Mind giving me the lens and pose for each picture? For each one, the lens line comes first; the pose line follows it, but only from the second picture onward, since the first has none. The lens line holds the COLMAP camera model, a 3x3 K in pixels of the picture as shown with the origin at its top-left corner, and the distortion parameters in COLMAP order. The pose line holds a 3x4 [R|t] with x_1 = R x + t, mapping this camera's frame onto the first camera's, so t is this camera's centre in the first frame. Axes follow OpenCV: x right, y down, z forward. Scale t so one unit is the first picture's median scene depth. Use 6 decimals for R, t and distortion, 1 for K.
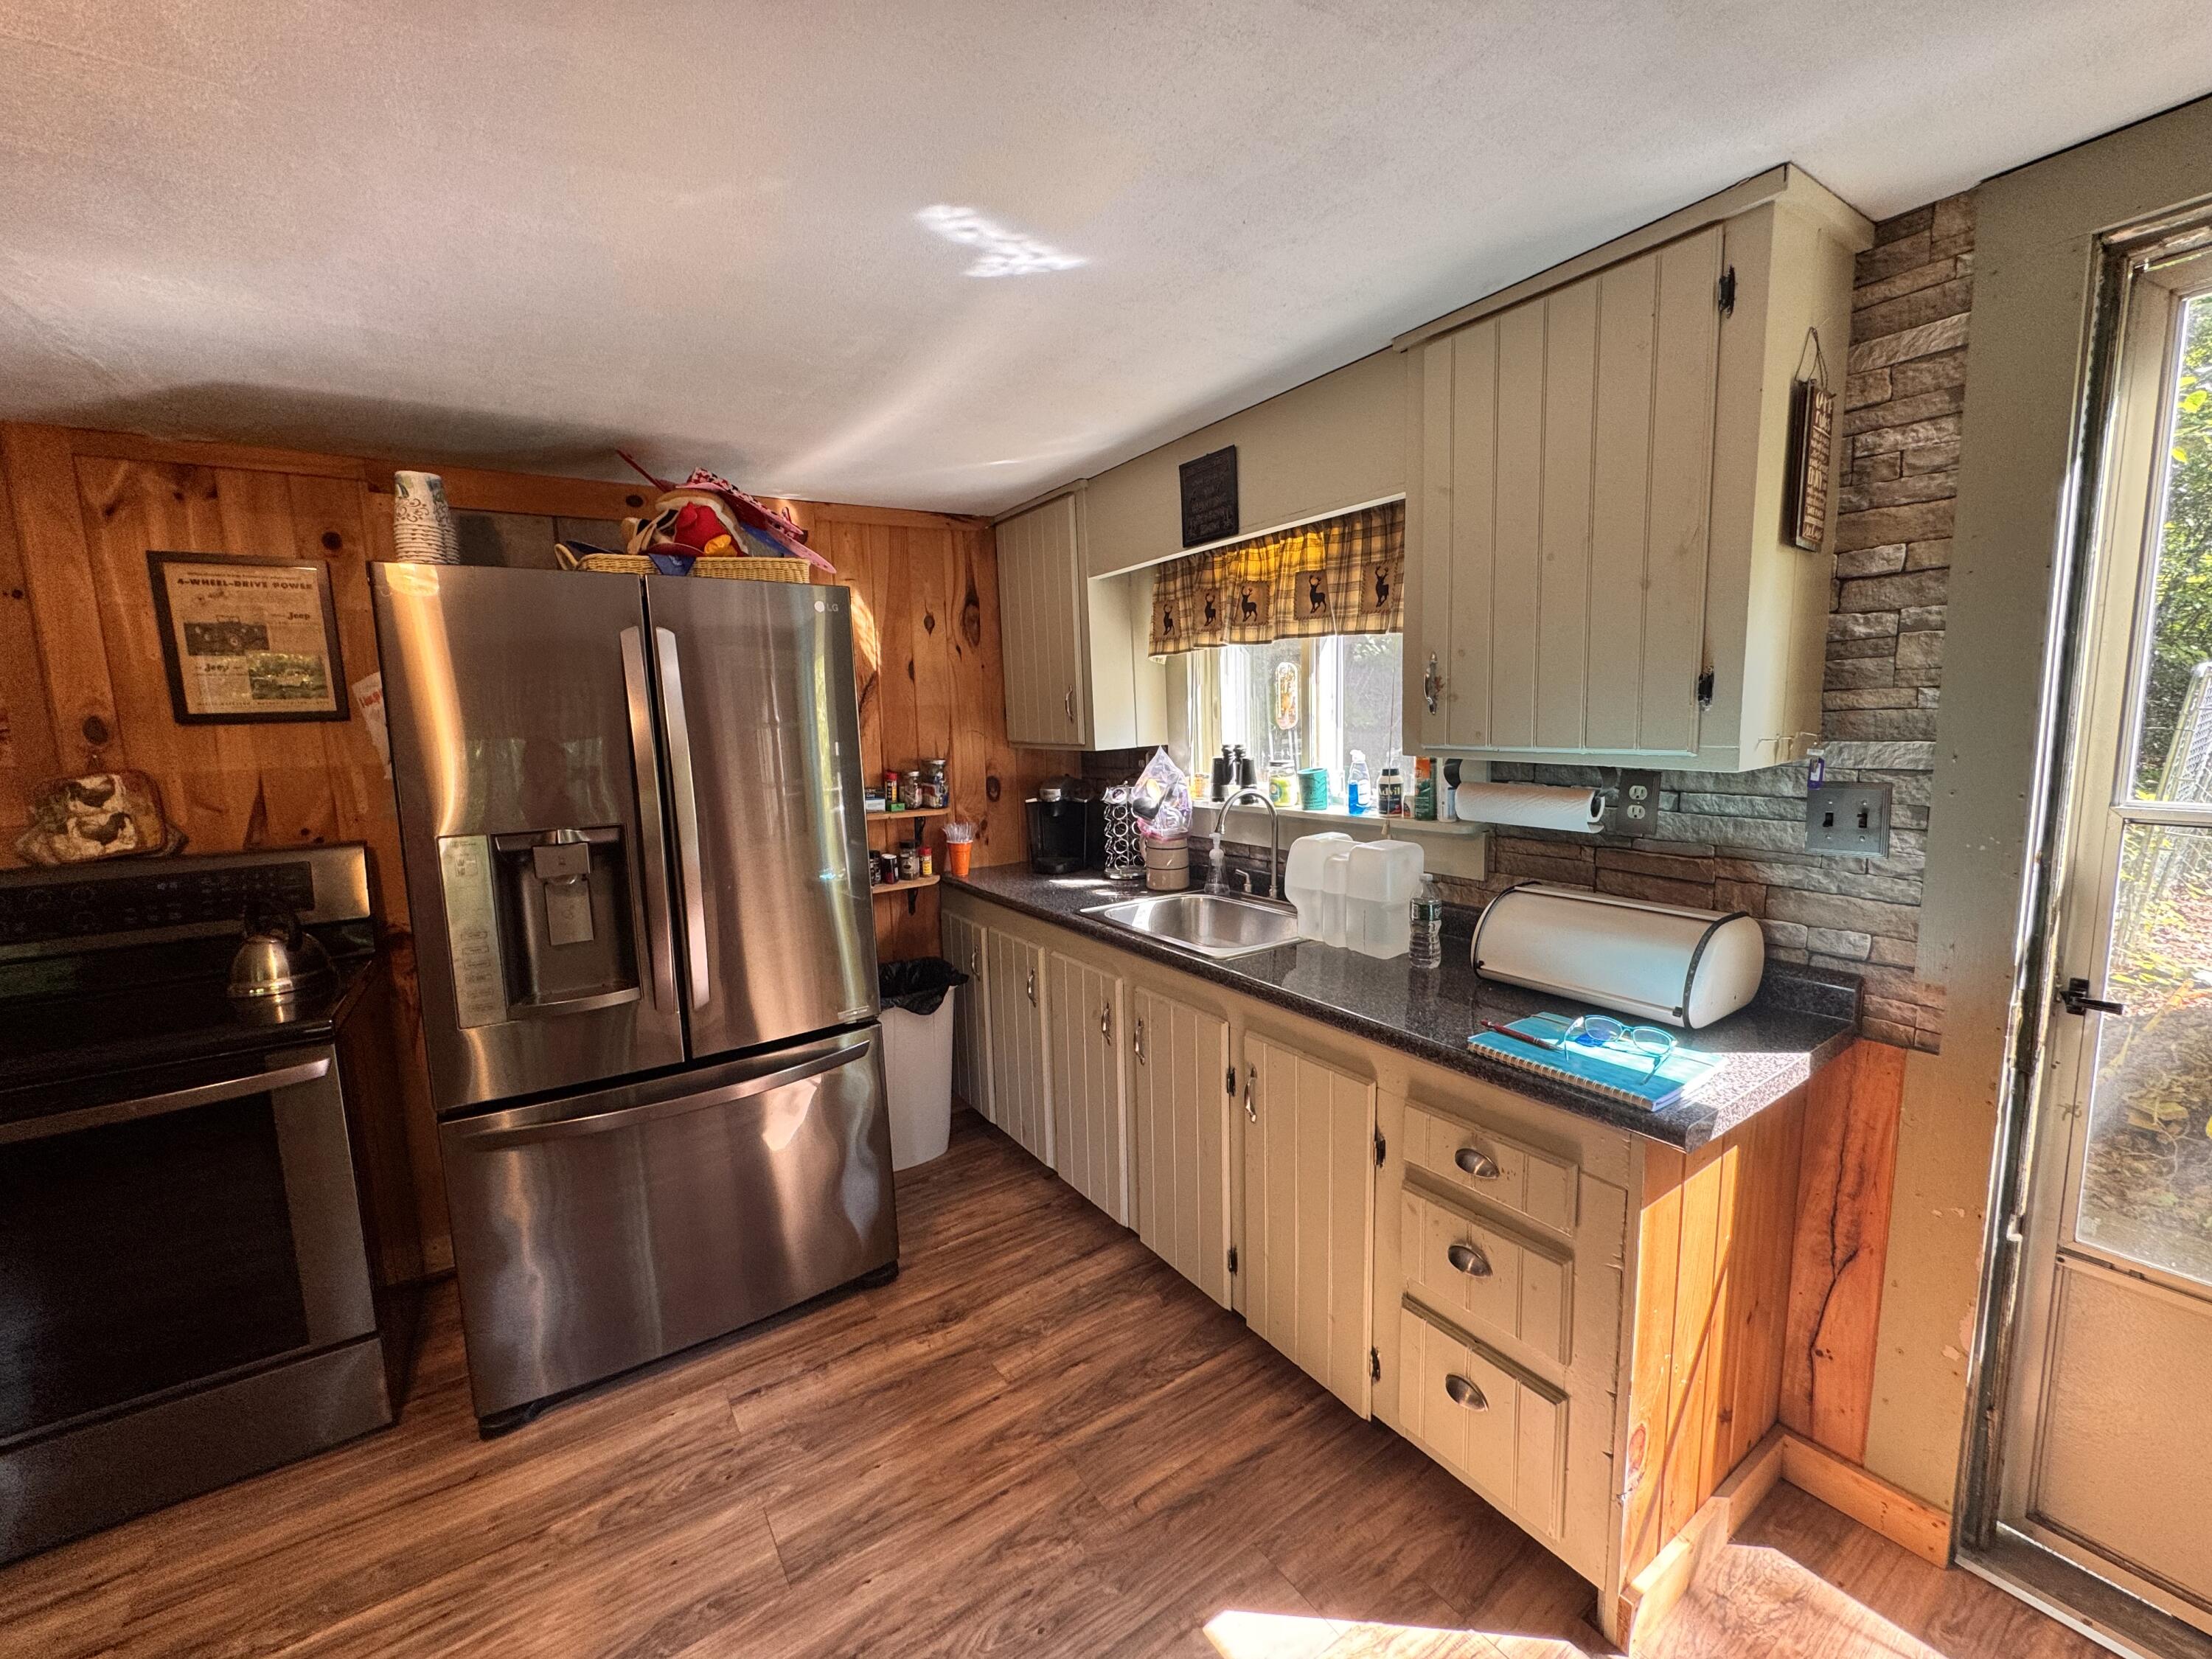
lens RADIAL K [[883.3, 0, 1101.8], [0, 883.3, 824.5], [0, 0, 1]] dist [-0.005369, 0.001075]
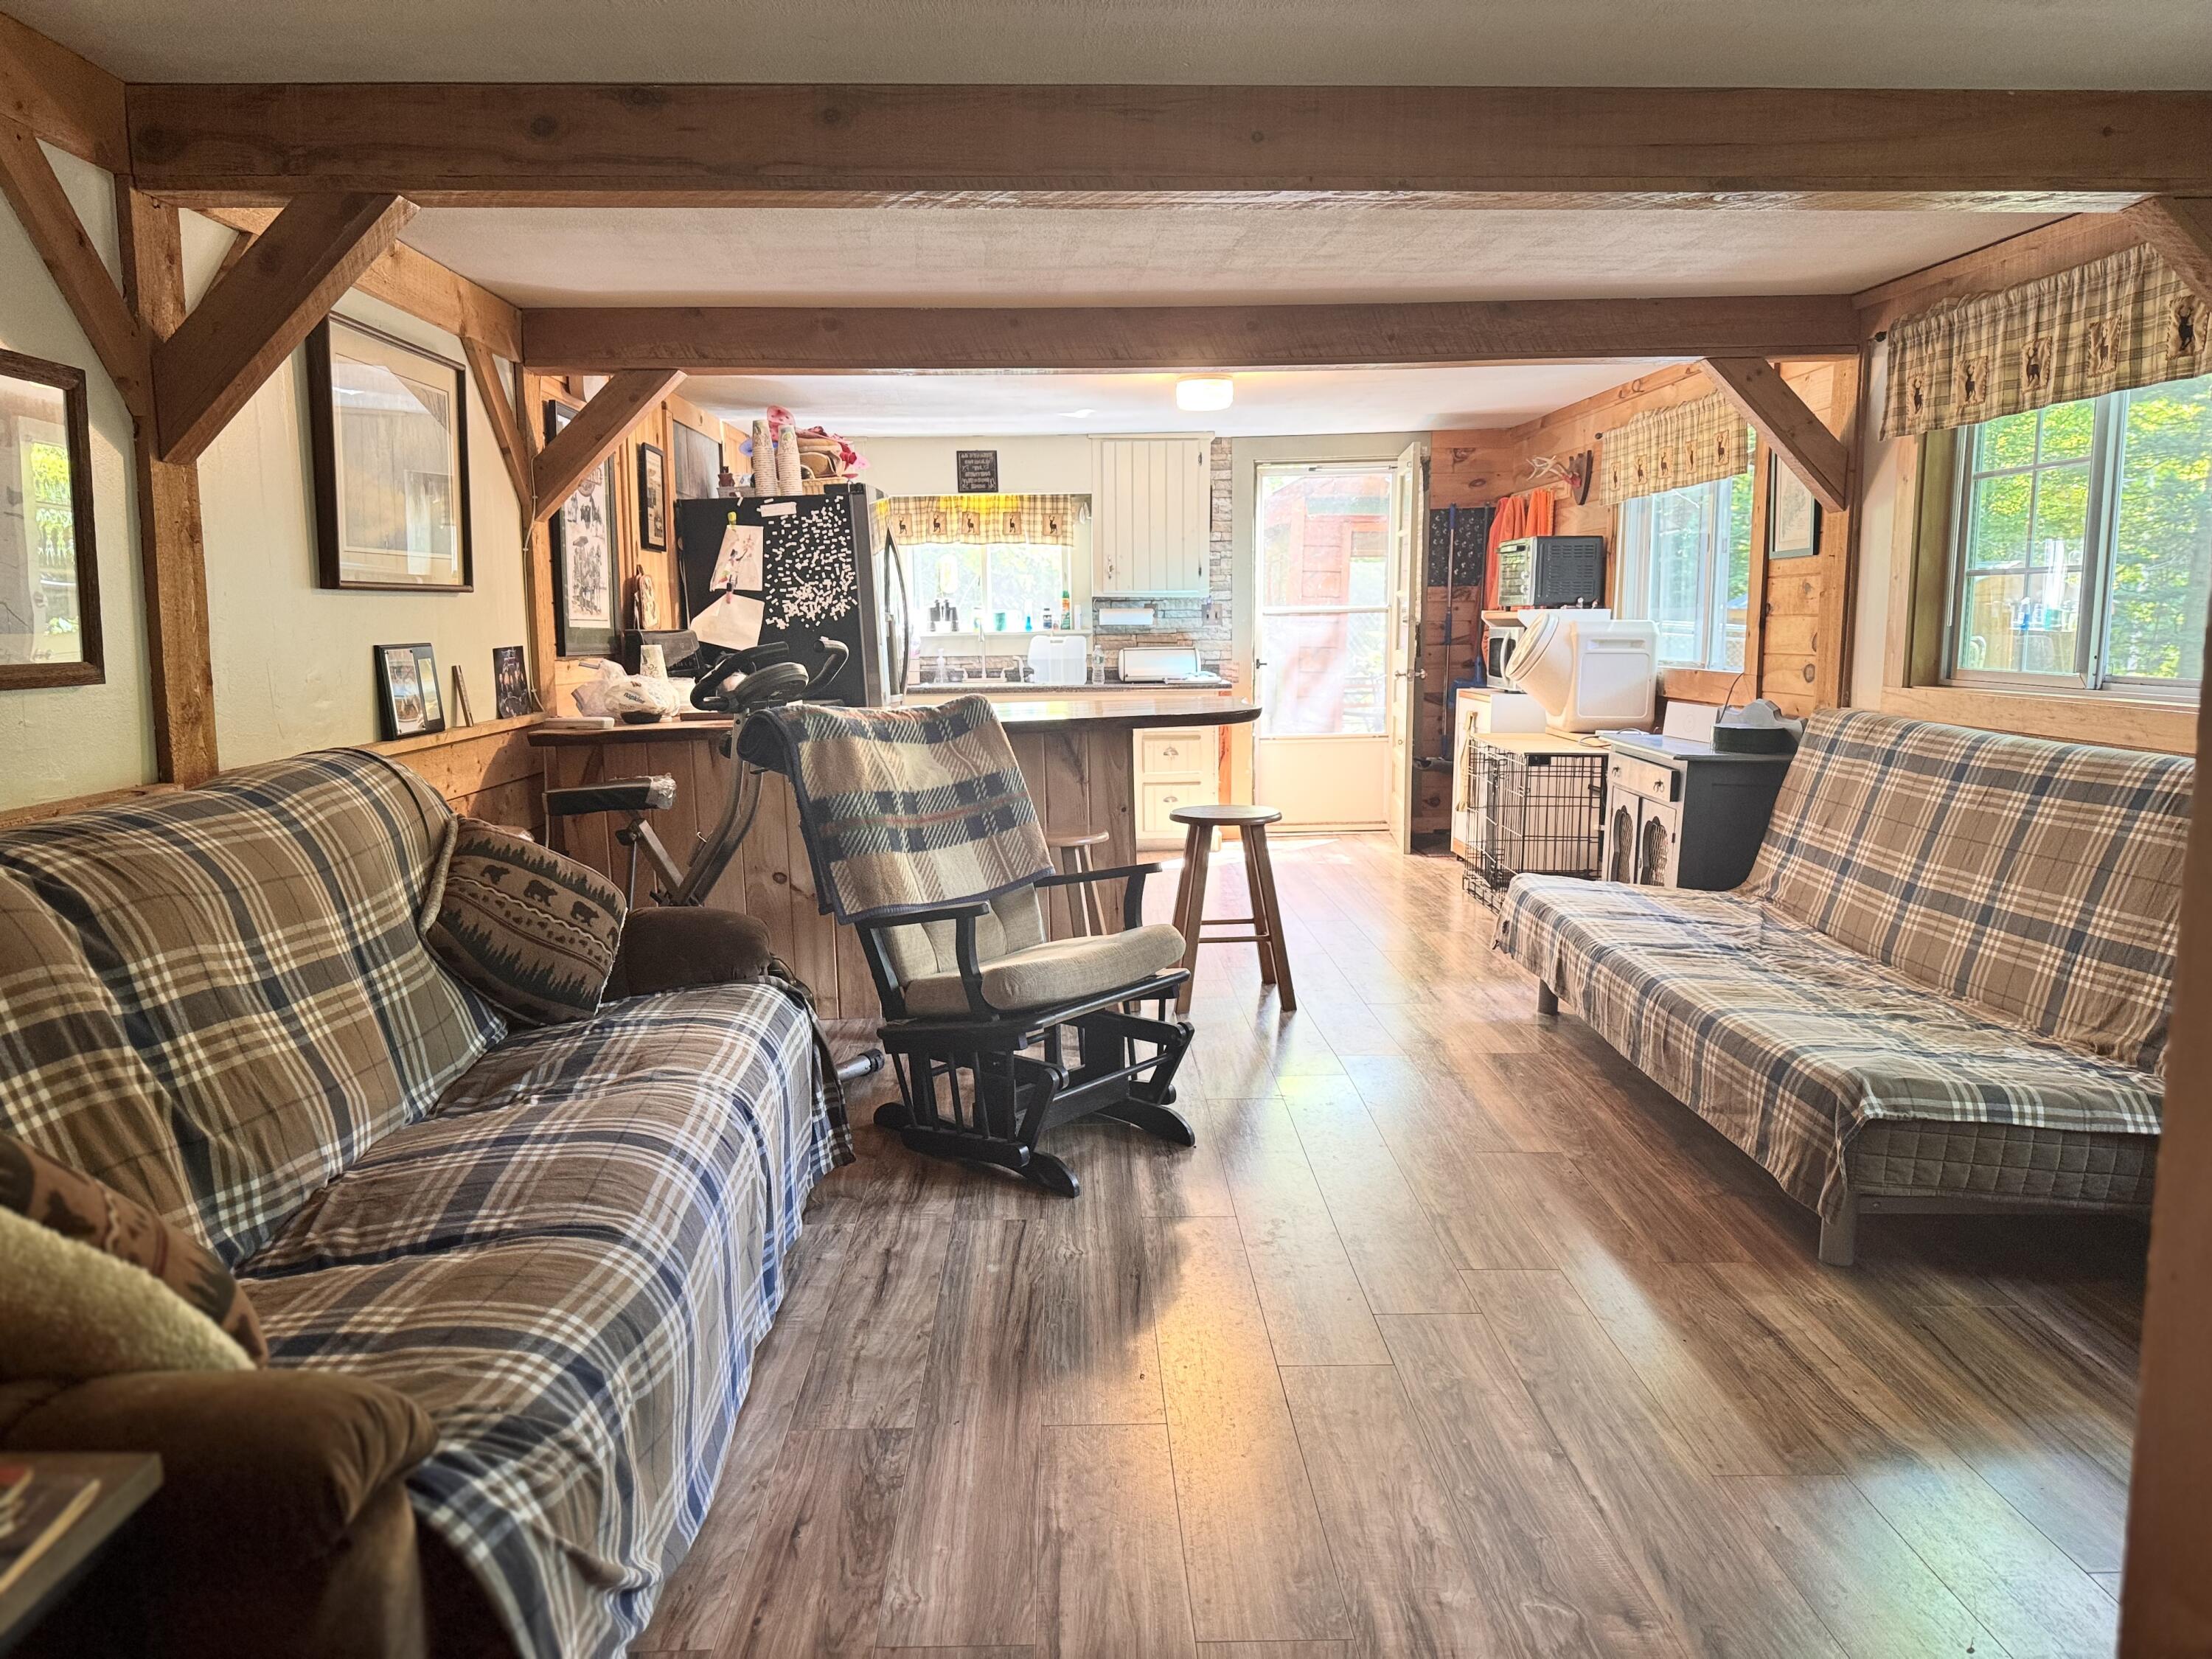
lens RADIAL K [[1554.1, 0, 1101.2], [0, 1554.1, 825.2], [0, 0, 1]] dist [0.071031, -0.095831]
pose [[0.529005, -0.082957, 0.844554, -3.099839], [0.104907, 0.993970, 0.031923, 0.387802], [-0.842110, 0.071712, 0.534517, -1.204013]]
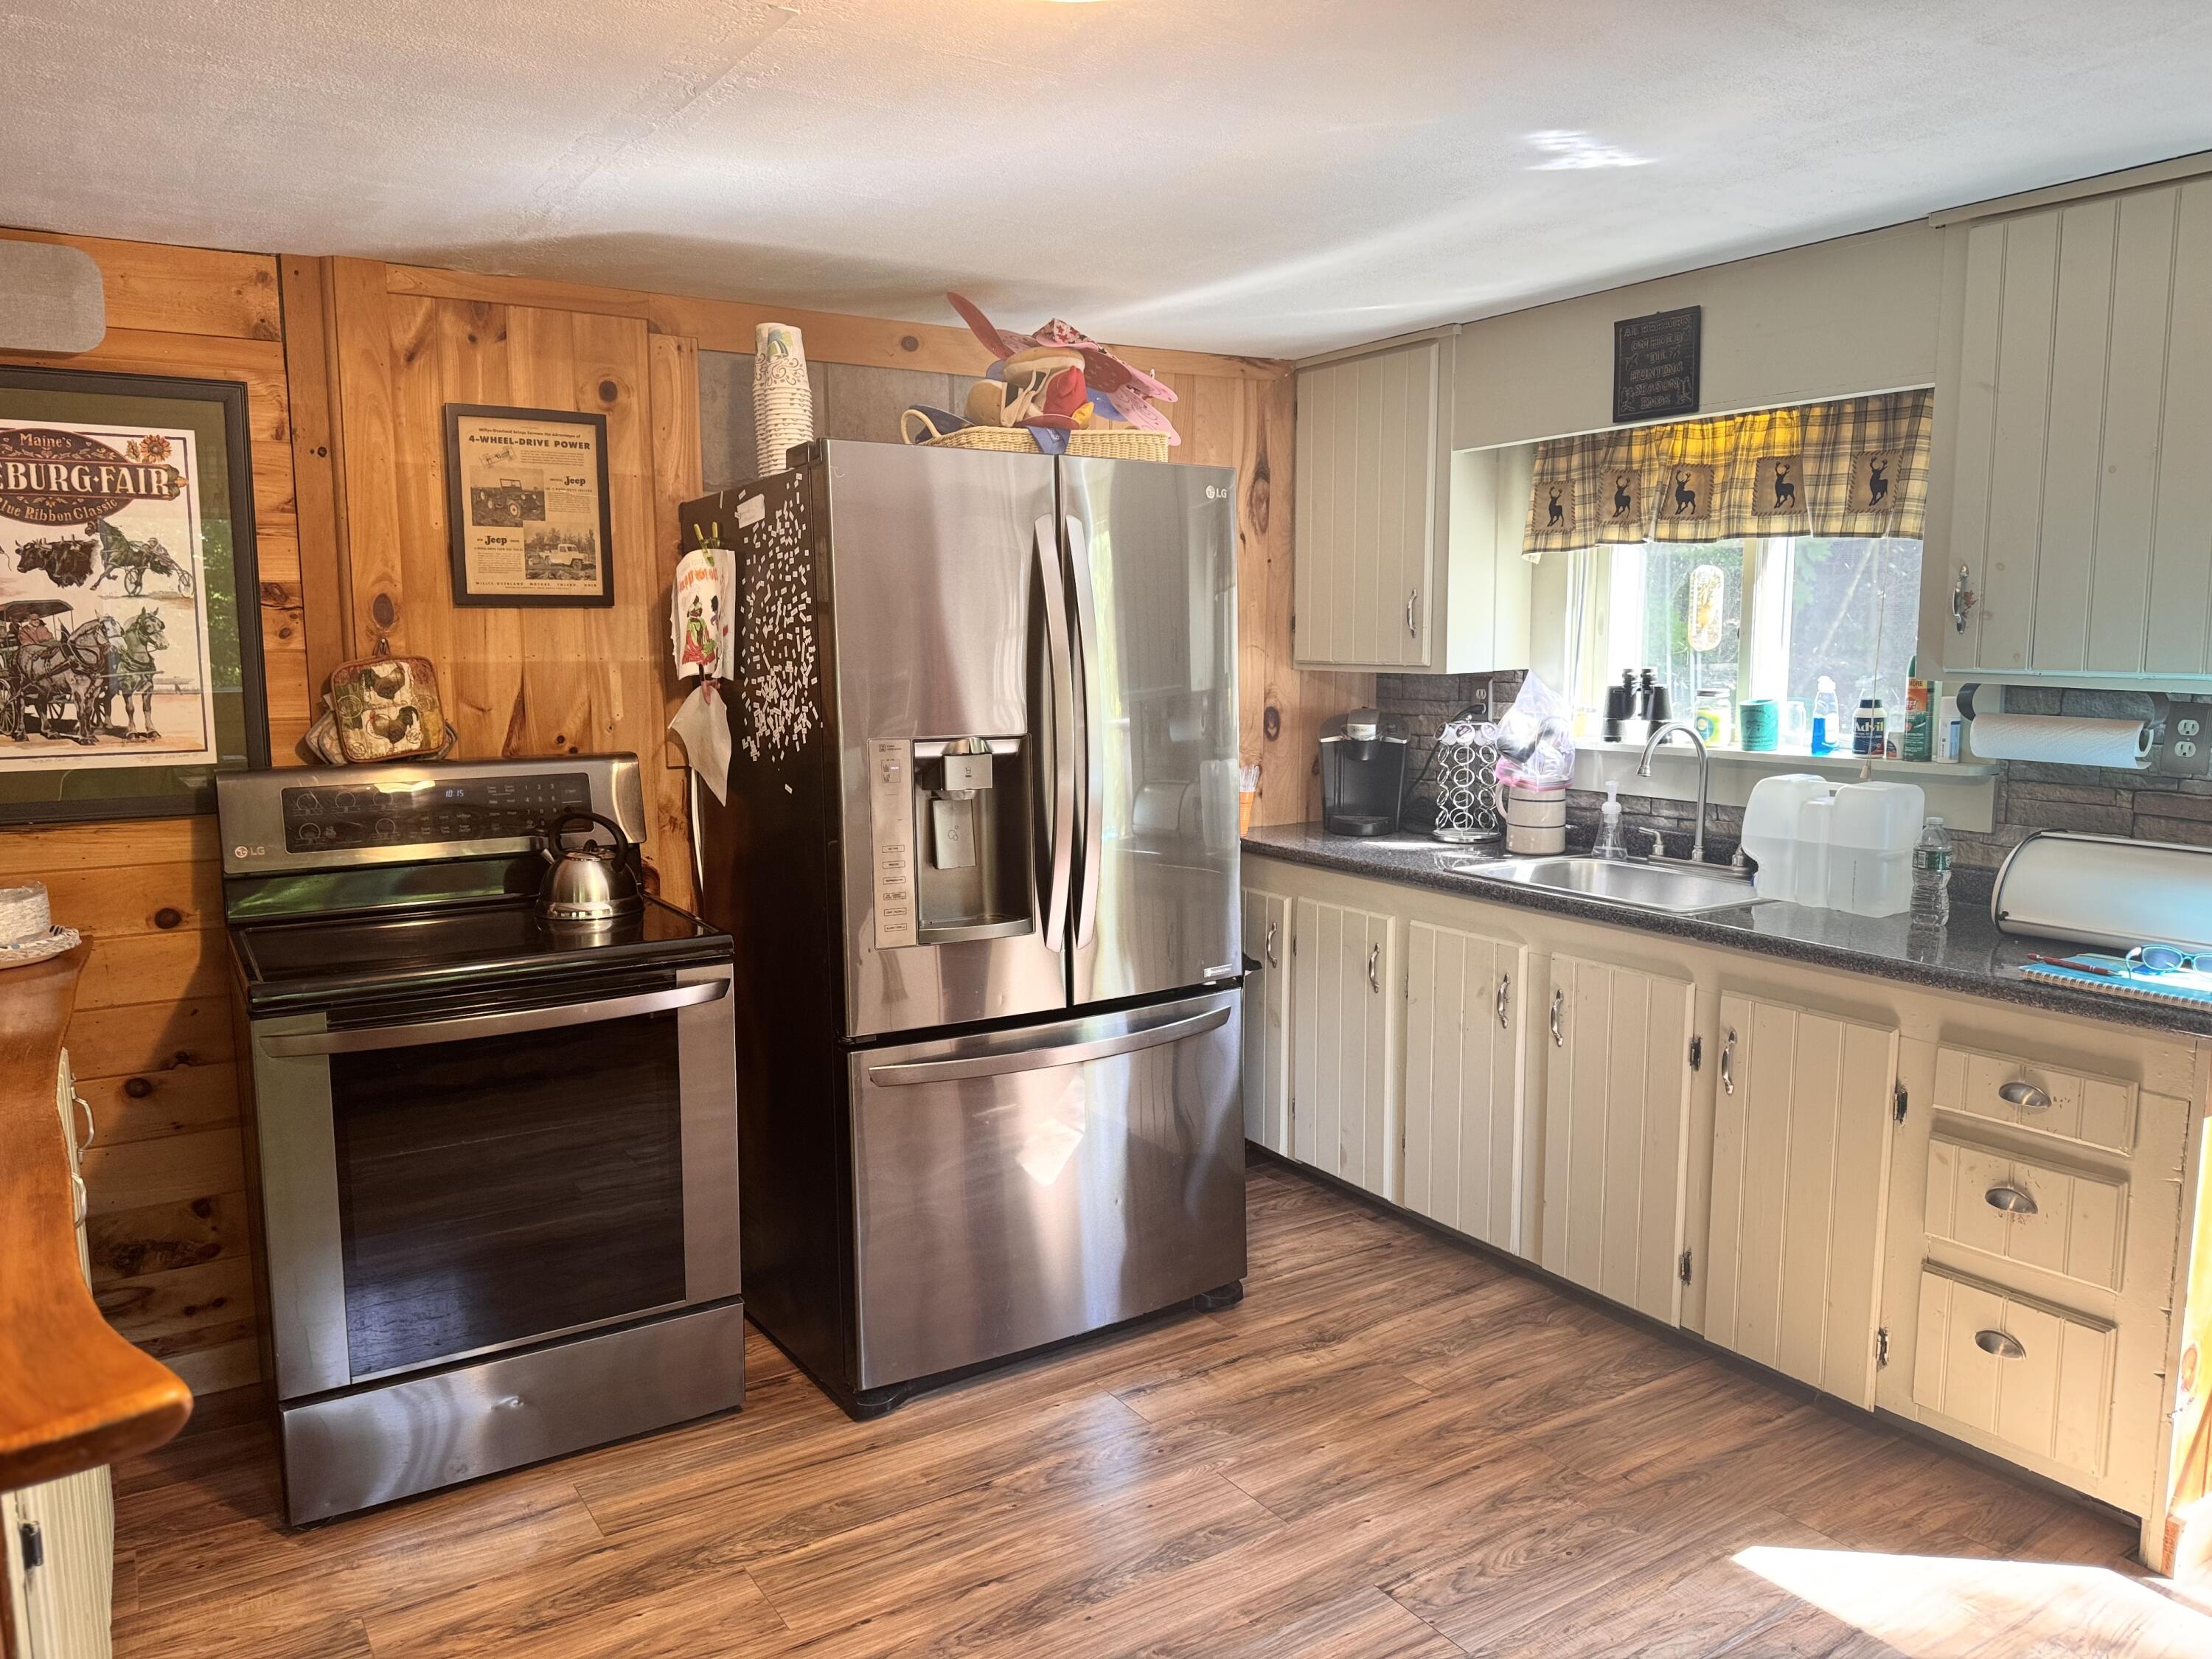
lens RADIAL K [[1554.1, 0, 1101.2], [0, 1554.1, 825.2], [0, 0, 1]] dist [0.071031, -0.095831]
pose [[0.999552, 0.028538, -0.009018, -0.406852], [-0.028537, 0.999593, 0.000295, 0.080432], [0.009022, -0.000038, 0.999959, -0.516478]]
